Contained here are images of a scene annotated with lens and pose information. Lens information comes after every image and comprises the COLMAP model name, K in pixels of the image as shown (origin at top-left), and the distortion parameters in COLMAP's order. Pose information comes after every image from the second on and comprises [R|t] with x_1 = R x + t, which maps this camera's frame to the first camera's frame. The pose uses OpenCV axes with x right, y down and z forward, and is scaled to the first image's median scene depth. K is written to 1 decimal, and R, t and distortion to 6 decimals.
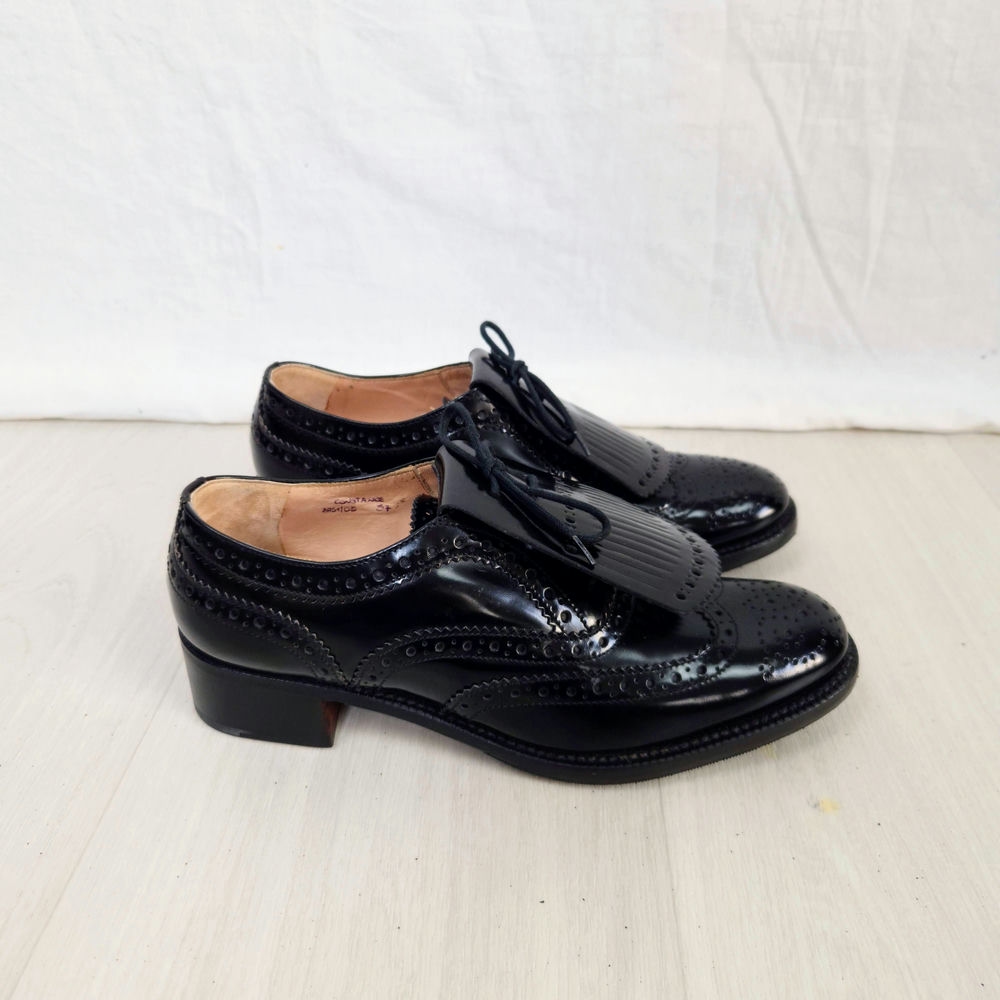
lens RADIAL K [[925.1, 0, 492.5], [0, 925.1, 489.0], [0, 0, 1]] dist [0.020661, -0.012269]
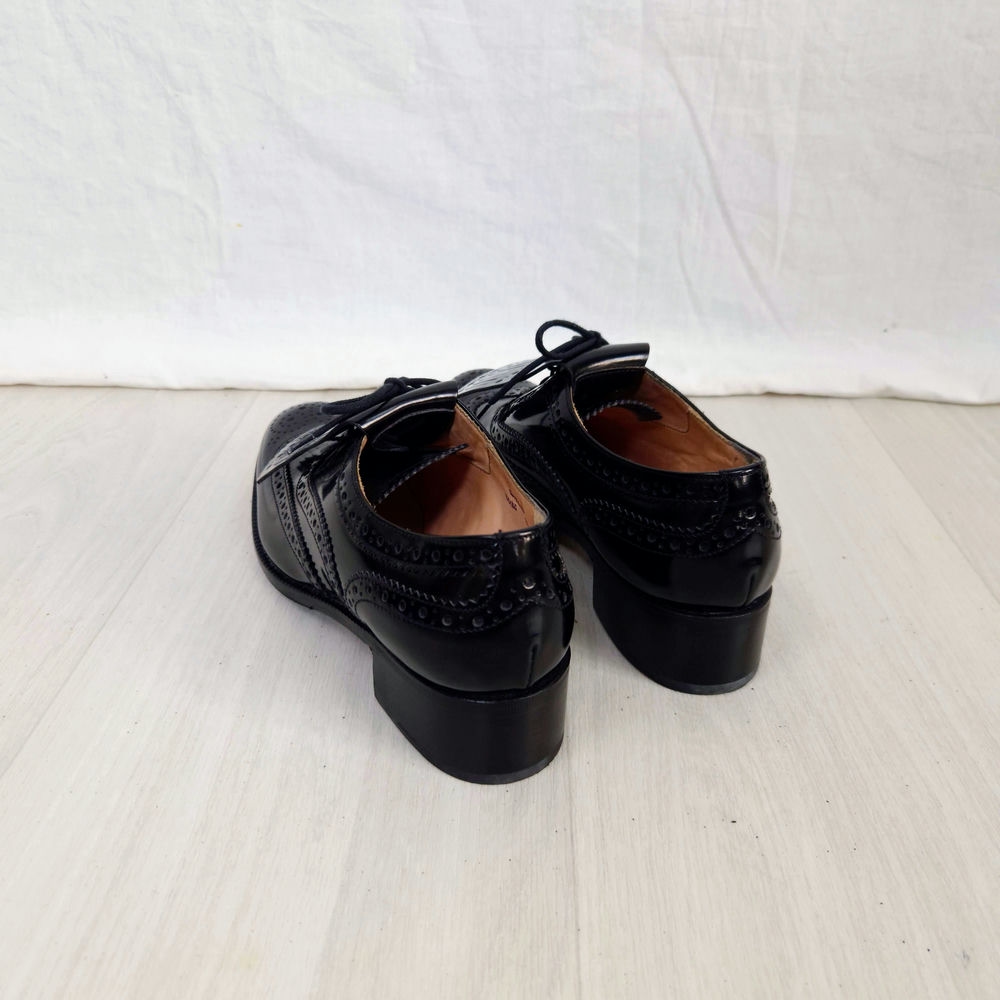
lens RADIAL K [[918.2, 0, 500.0], [0, 918.2, 500.0], [0, 0, 1]] dist [0.027007, -0.013512]
pose [[0.999483, -0.001709, 0.032122, 0.043426], [0.002614, 0.999600, -0.028165, 0.099515], [-0.032061, 0.028234, 0.999087, -0.078310]]
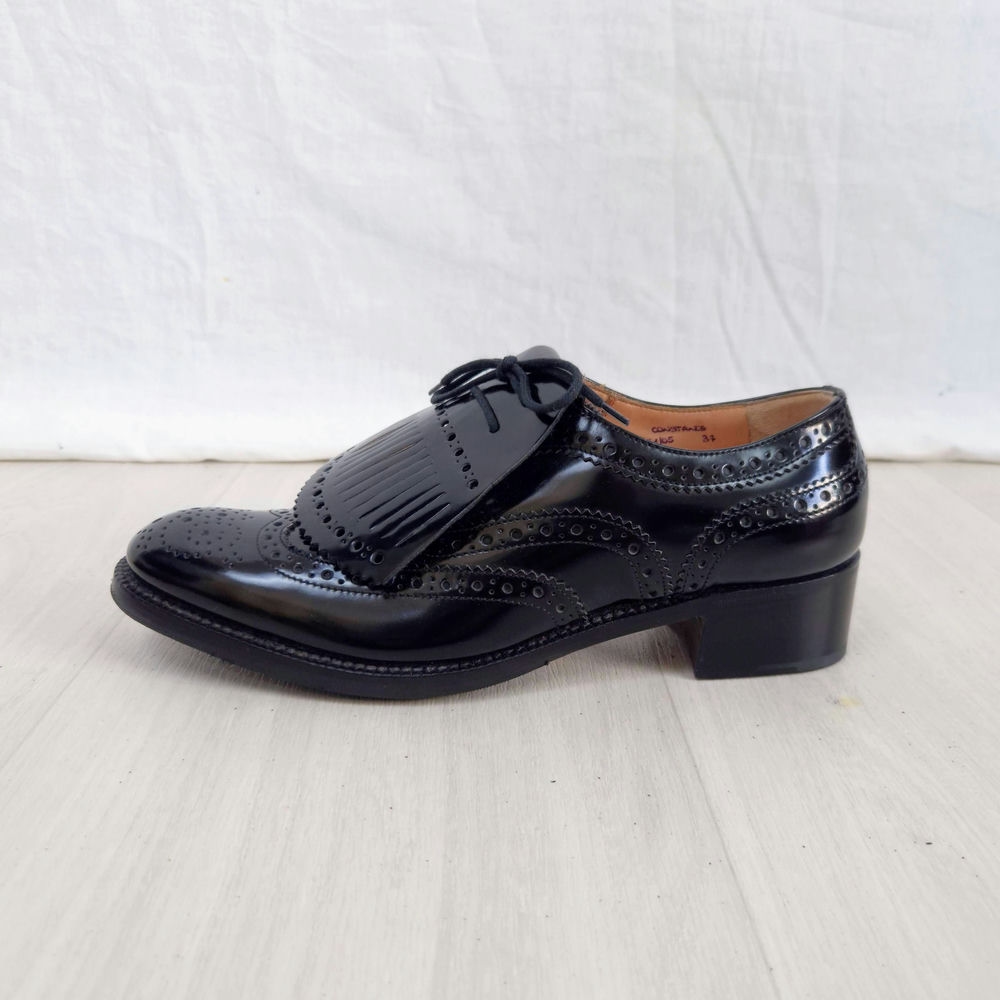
lens RADIAL K [[1004.5, 0, 552.0], [0, 1004.5, 527.5], [0, 0, 1]] dist [0.035612, -0.031546]
pose [[0.991981, -0.015250, 0.125467, -0.036747], [0.039912, 0.979695, -0.196481, 0.226340], [-0.119923, 0.199913, 0.972447, 0.011468]]
